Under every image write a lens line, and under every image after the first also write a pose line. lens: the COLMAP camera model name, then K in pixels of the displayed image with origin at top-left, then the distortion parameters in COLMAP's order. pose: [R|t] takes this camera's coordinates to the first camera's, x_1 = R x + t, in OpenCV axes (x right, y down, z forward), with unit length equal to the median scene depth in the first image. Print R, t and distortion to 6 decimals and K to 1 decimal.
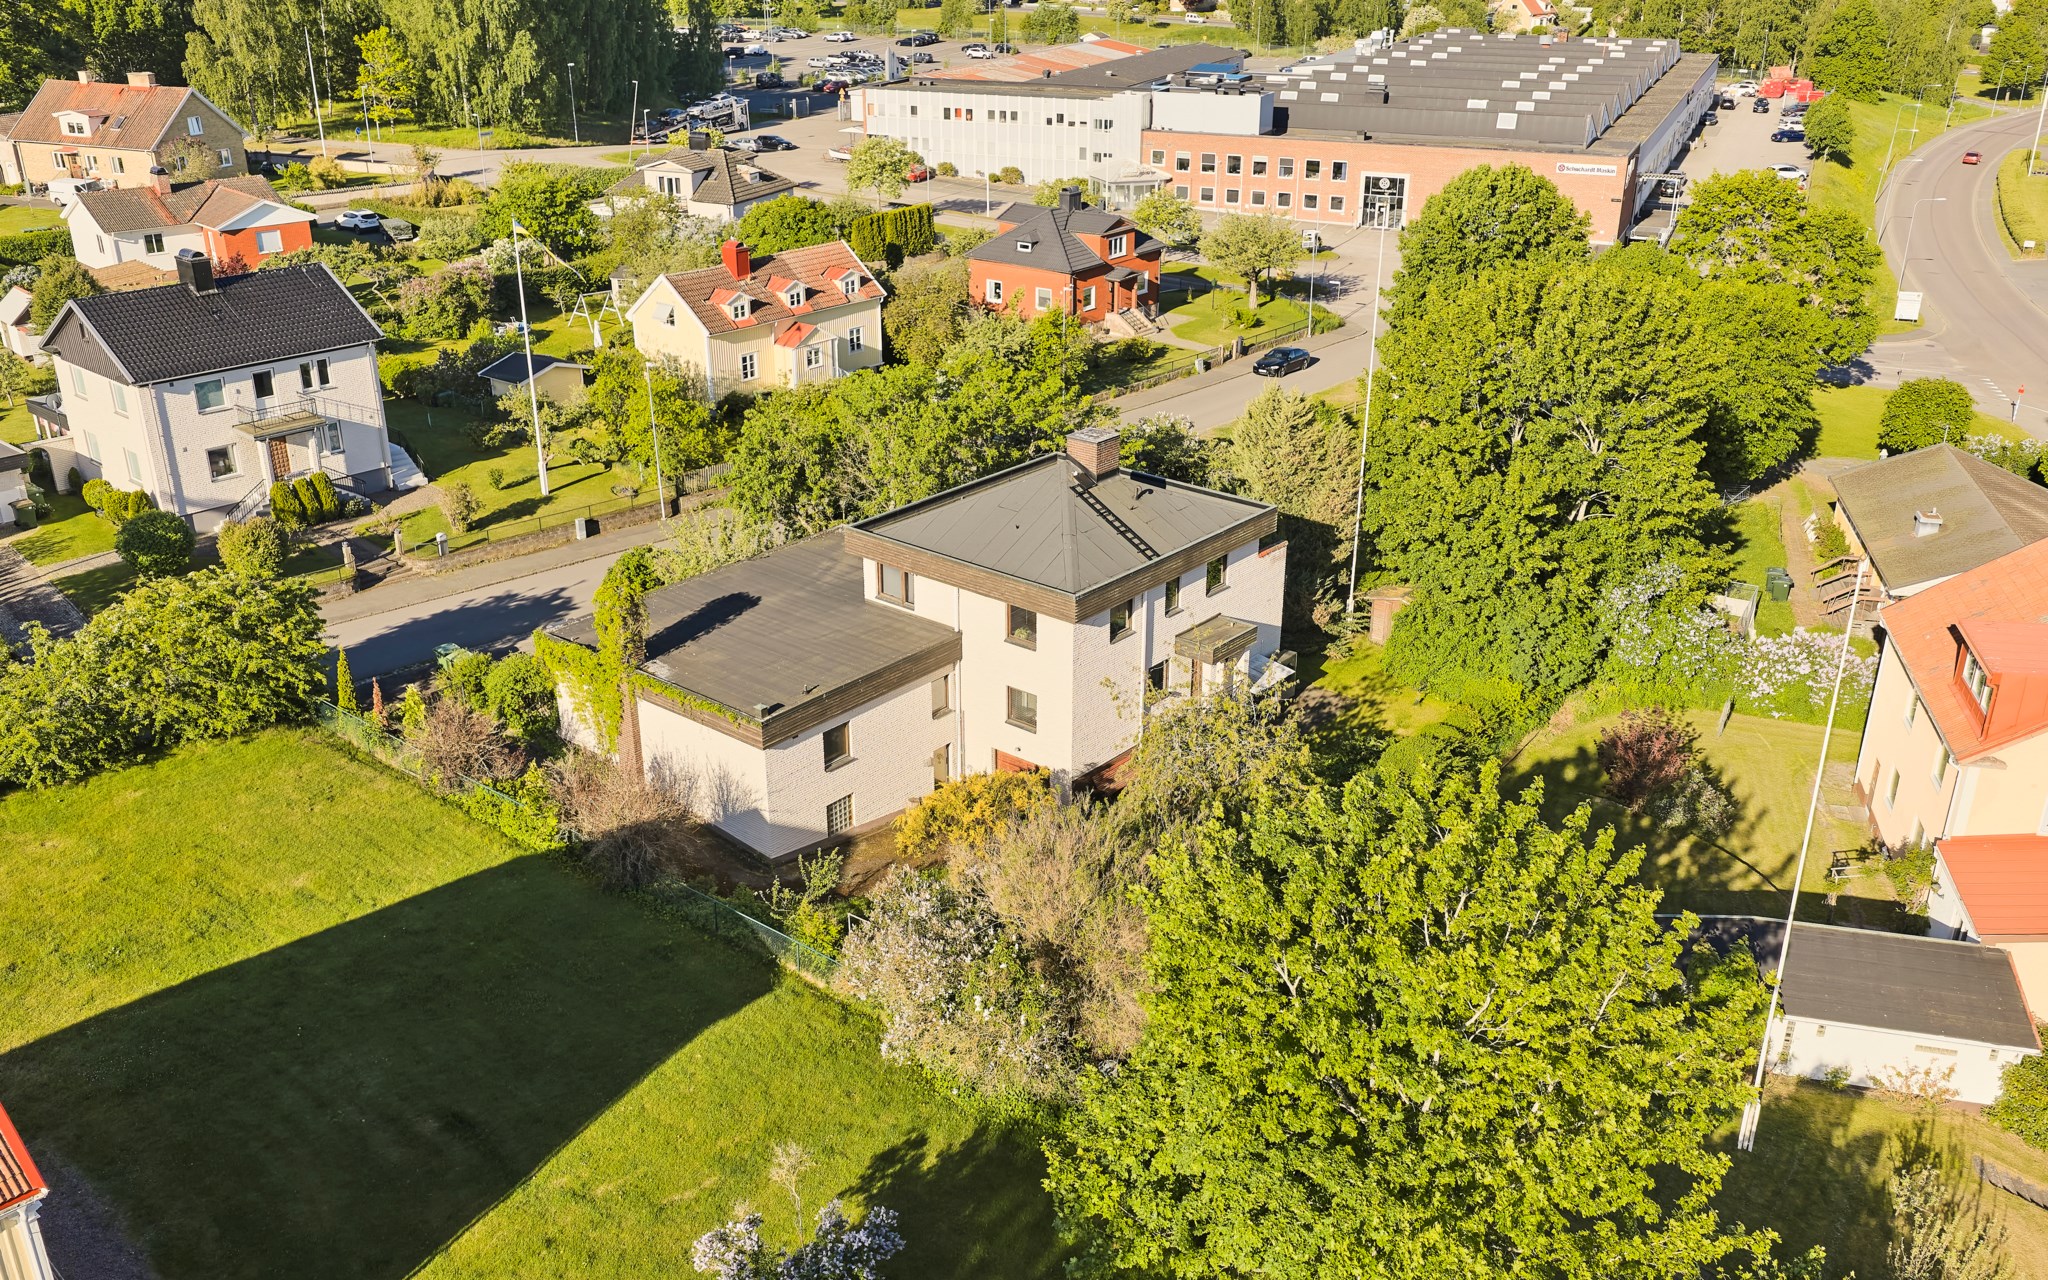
lens RADIAL K [[1854.1, 0, 1027.7], [0, 1854.1, 638.8], [0, 0, 1]] dist [-0.014876, -0.020858]
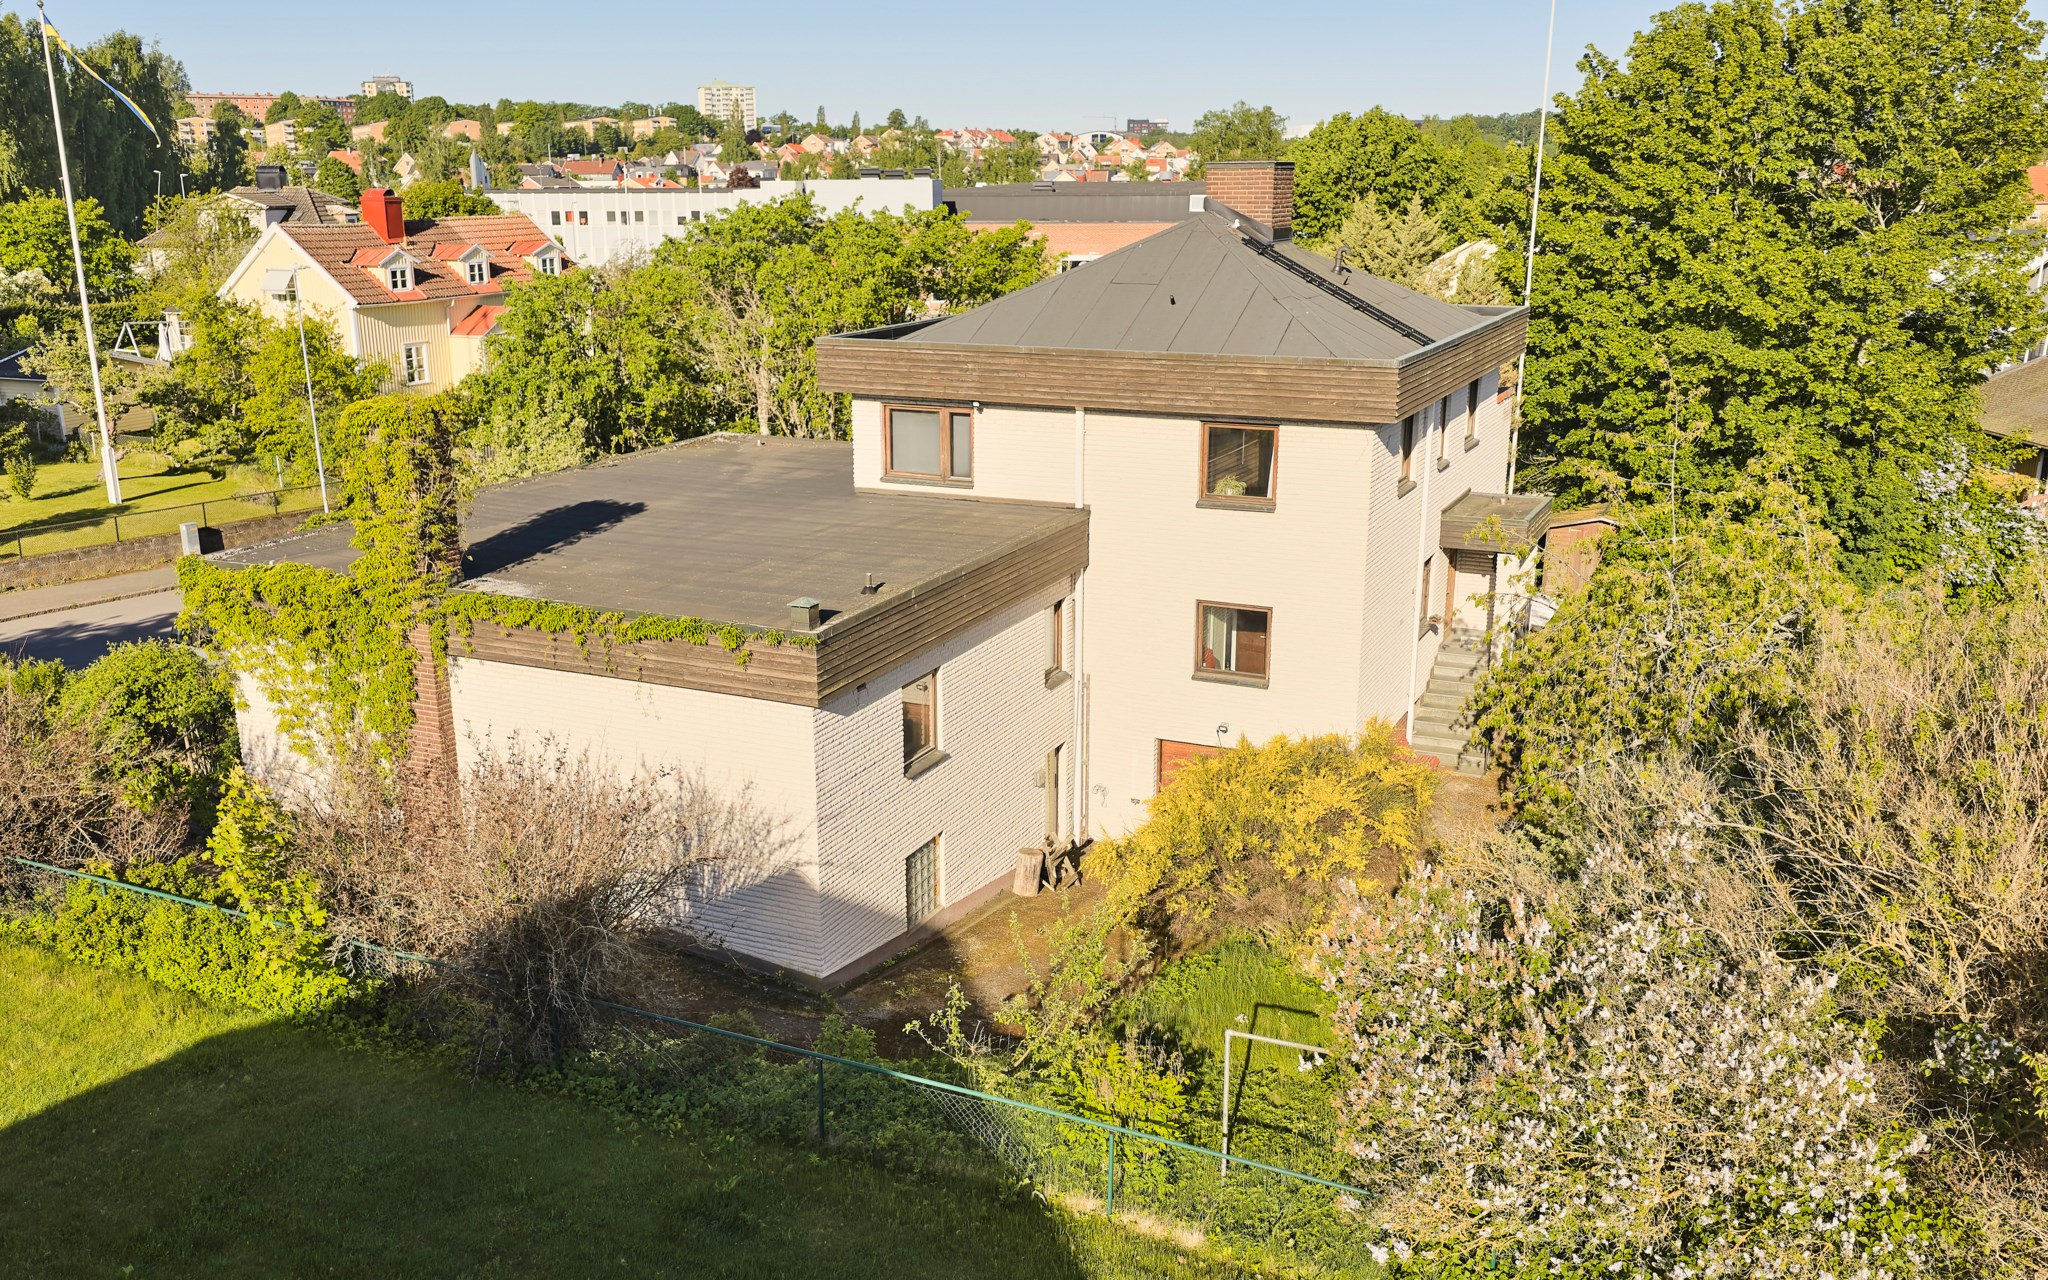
lens RADIAL K [[1854.1, 0, 1018.9], [0, 1854.1, 647.2], [0, 0, 1]] dist [-0.014876, -0.020858]
pose [[0.966806, -0.076239, 0.243873, -0.177879], [0.108081, 0.986878, -0.119957, 0.091059], [-0.231528, 0.142333, 0.962360, 0.519070]]
